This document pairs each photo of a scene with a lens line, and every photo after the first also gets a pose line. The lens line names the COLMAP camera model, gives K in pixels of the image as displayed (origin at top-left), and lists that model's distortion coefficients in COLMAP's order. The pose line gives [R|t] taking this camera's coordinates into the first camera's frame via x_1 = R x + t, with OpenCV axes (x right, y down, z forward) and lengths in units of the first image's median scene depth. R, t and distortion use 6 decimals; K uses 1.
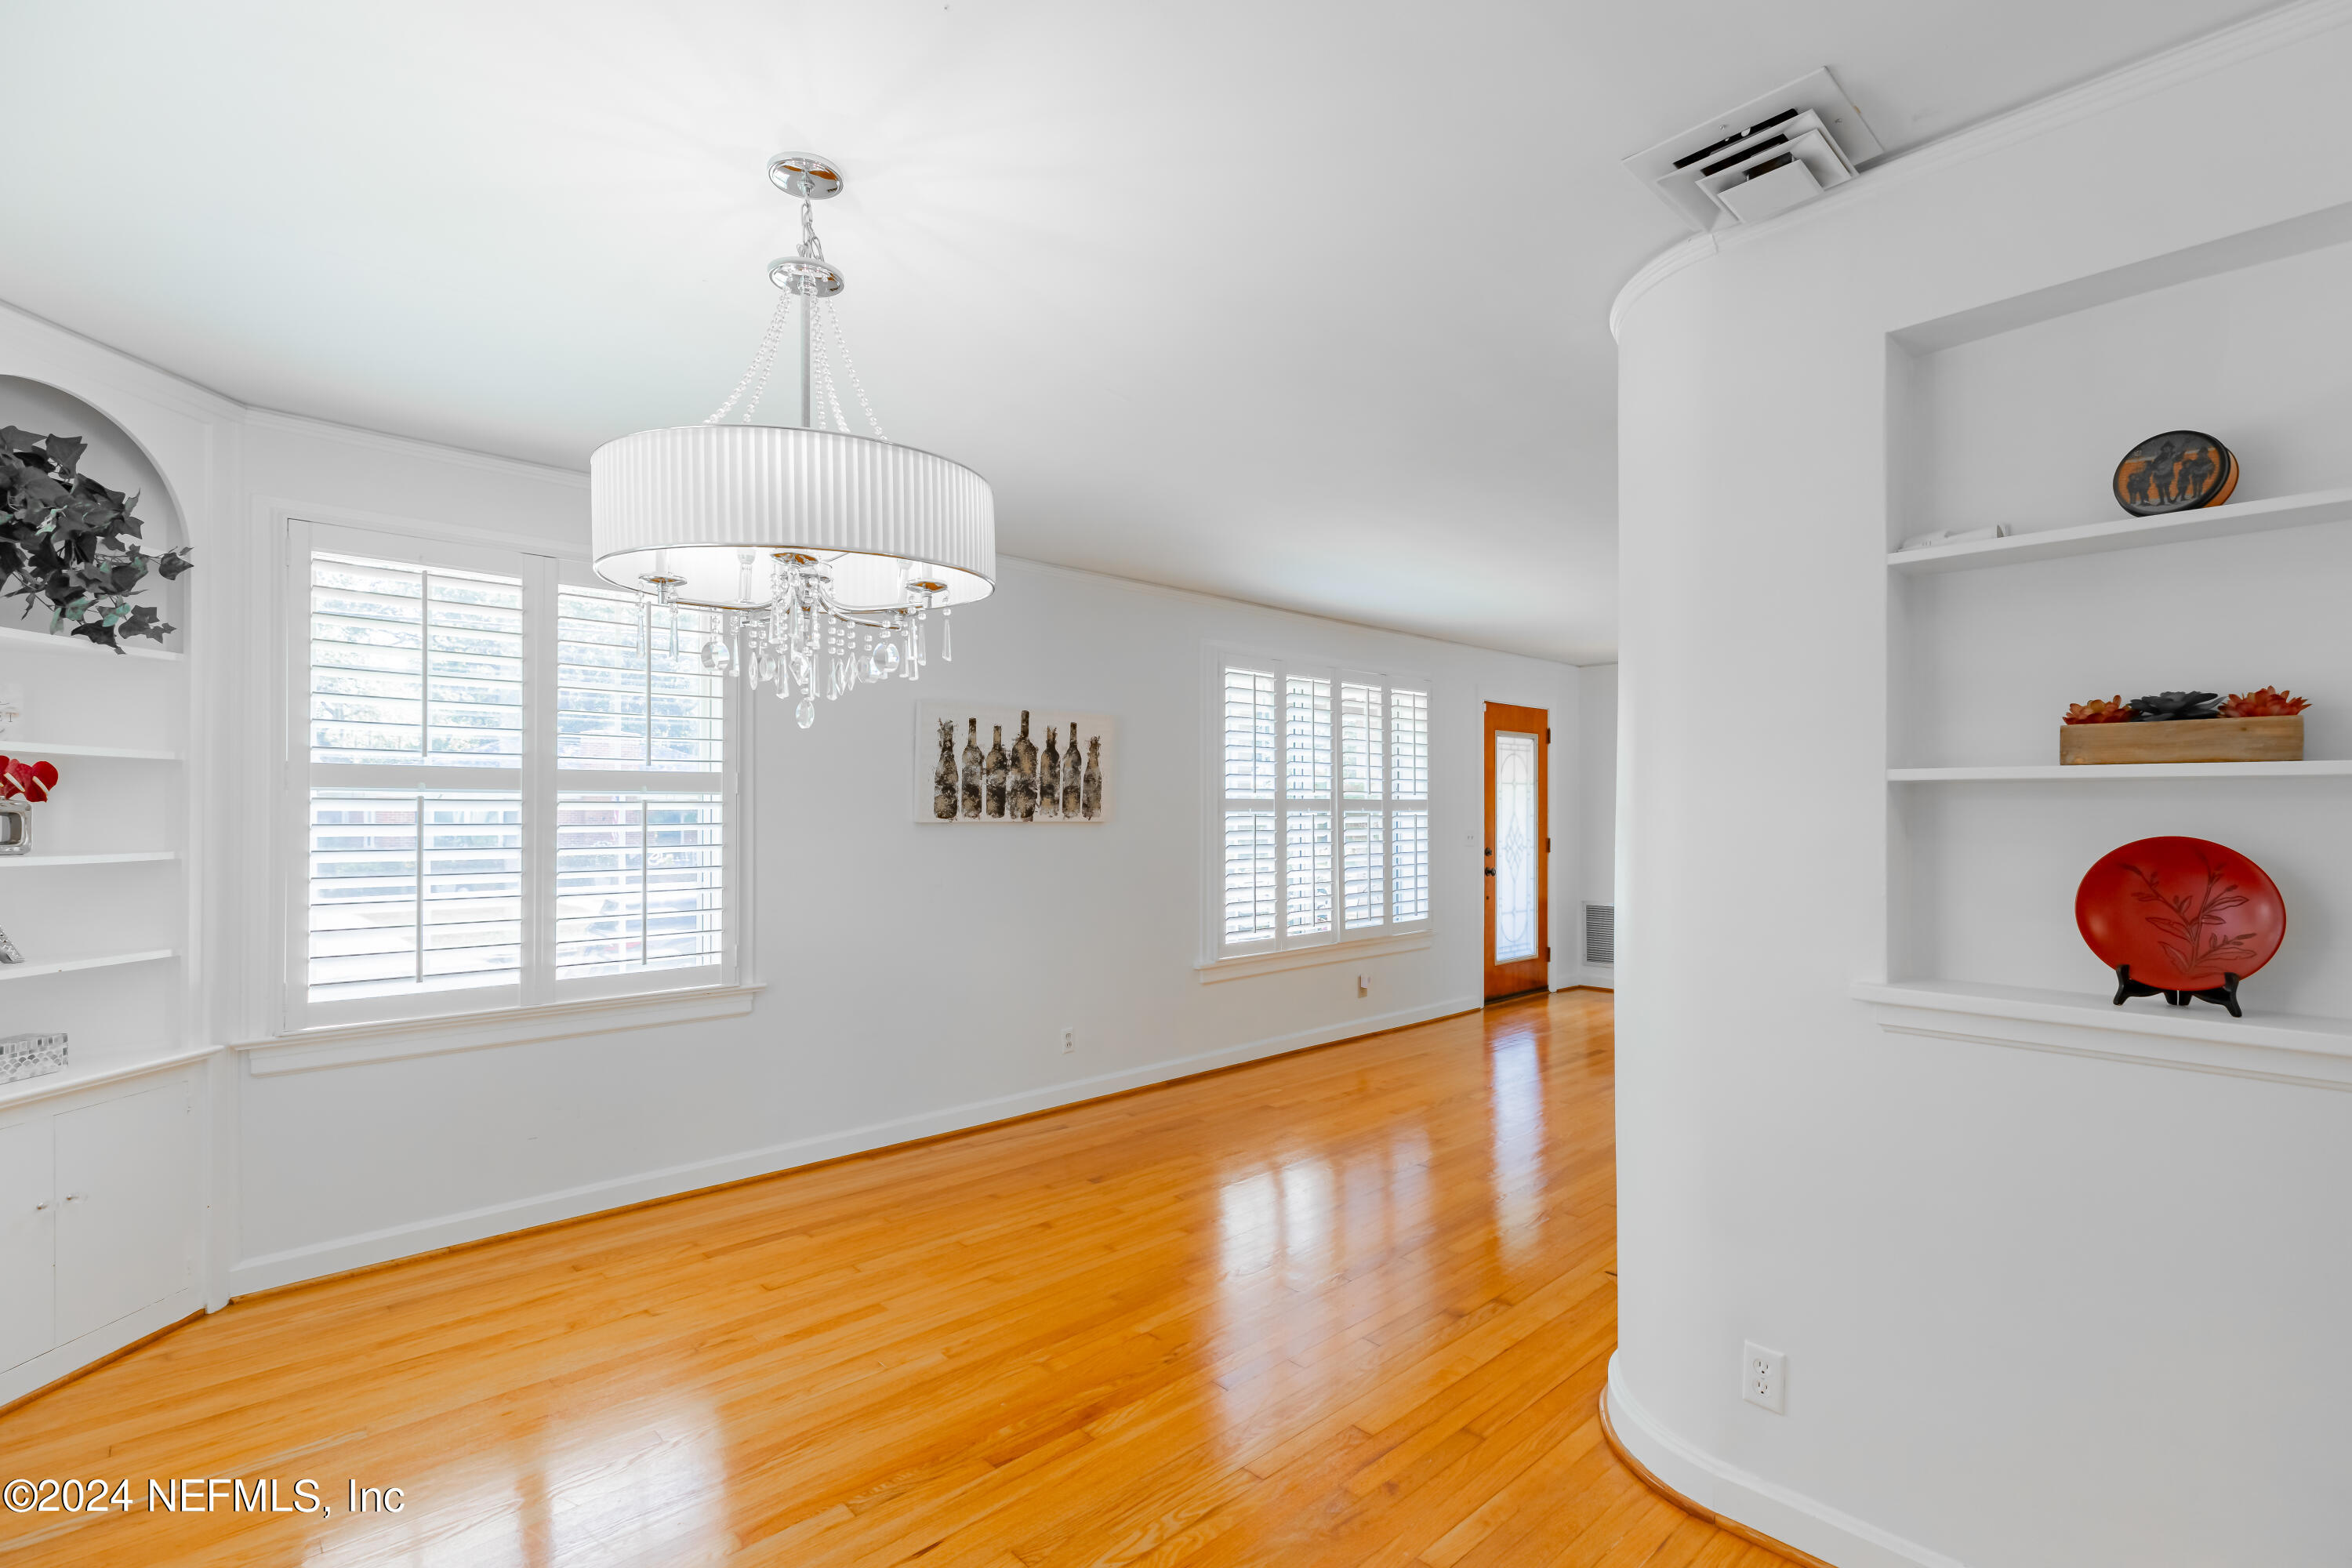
lens RADIAL K [[1075.5, 0, 1180.0], [0, 1075.5, 802.9], [0, 0, 1]] dist [0.000306, 0.000083]
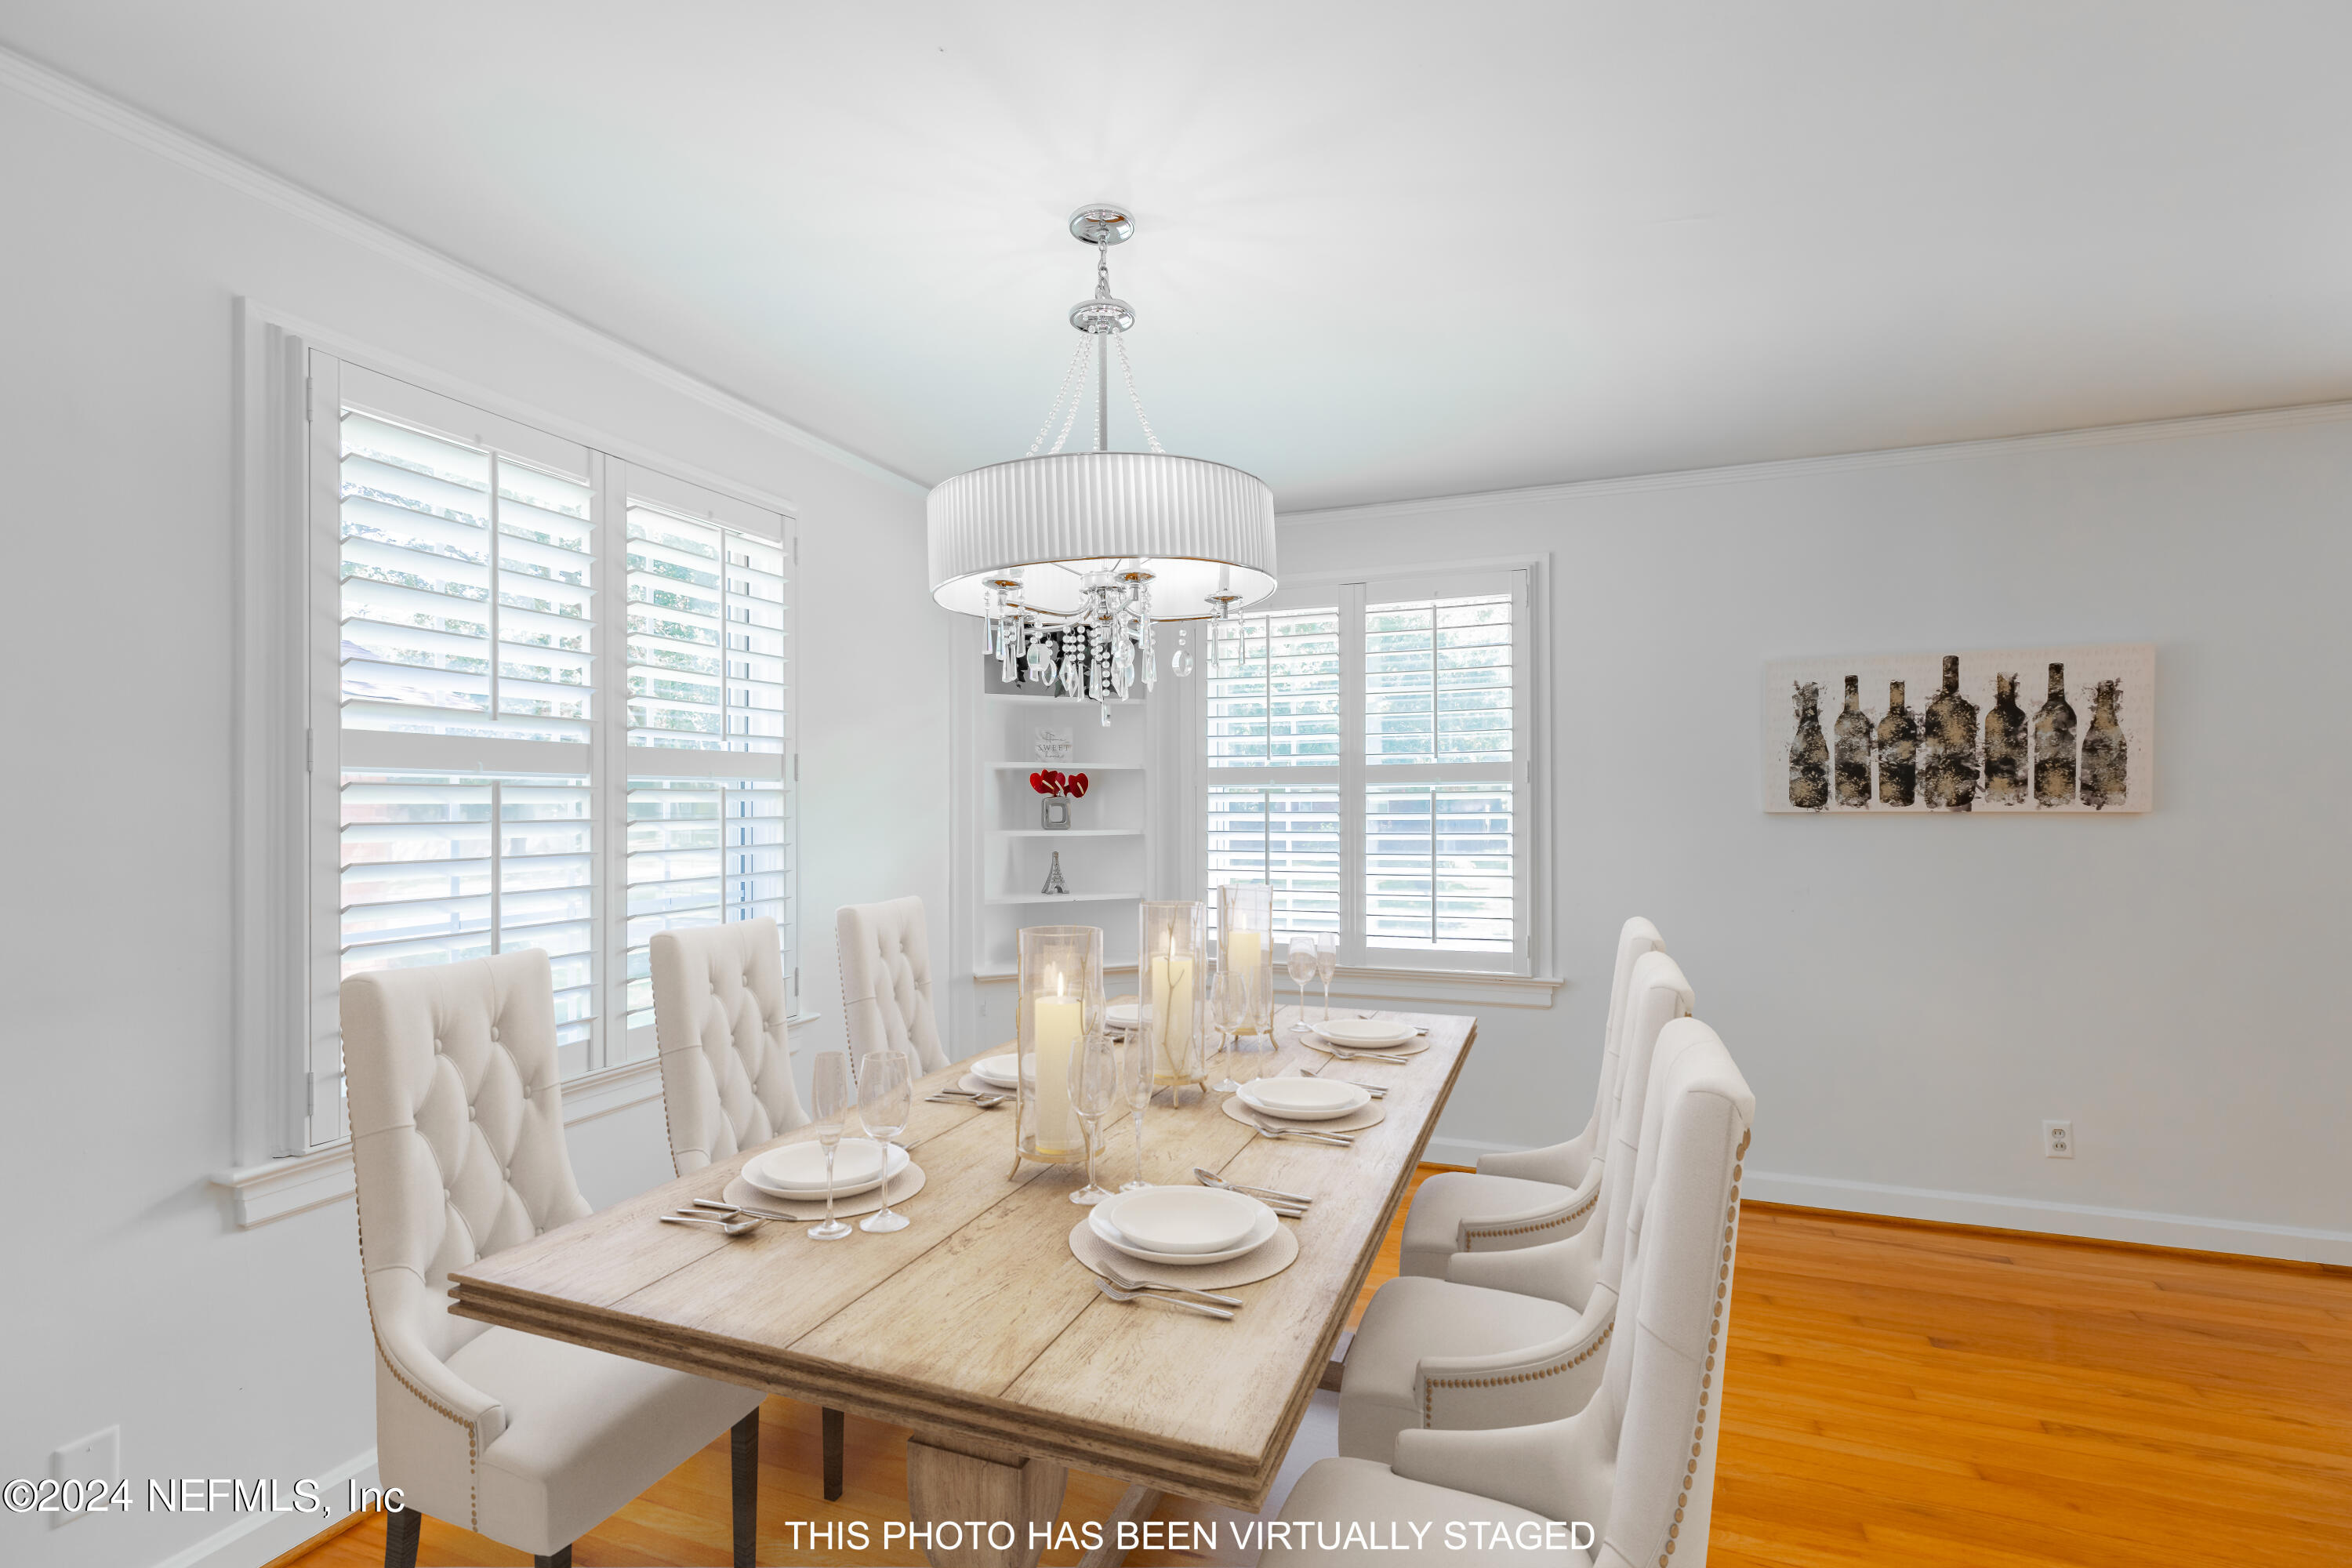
lens RADIAL K [[1035.2, 0, 1172.1], [0, 1035.2, 802.3], [0, 0, 1]] dist [-0.002243, -0.000435]
pose [[0.438678, -0.008706, -0.898602, 0.248388], [0.011494, 0.999926, -0.004076, 0.008194], [0.898571, -0.008540, 0.438746, 0.241856]]
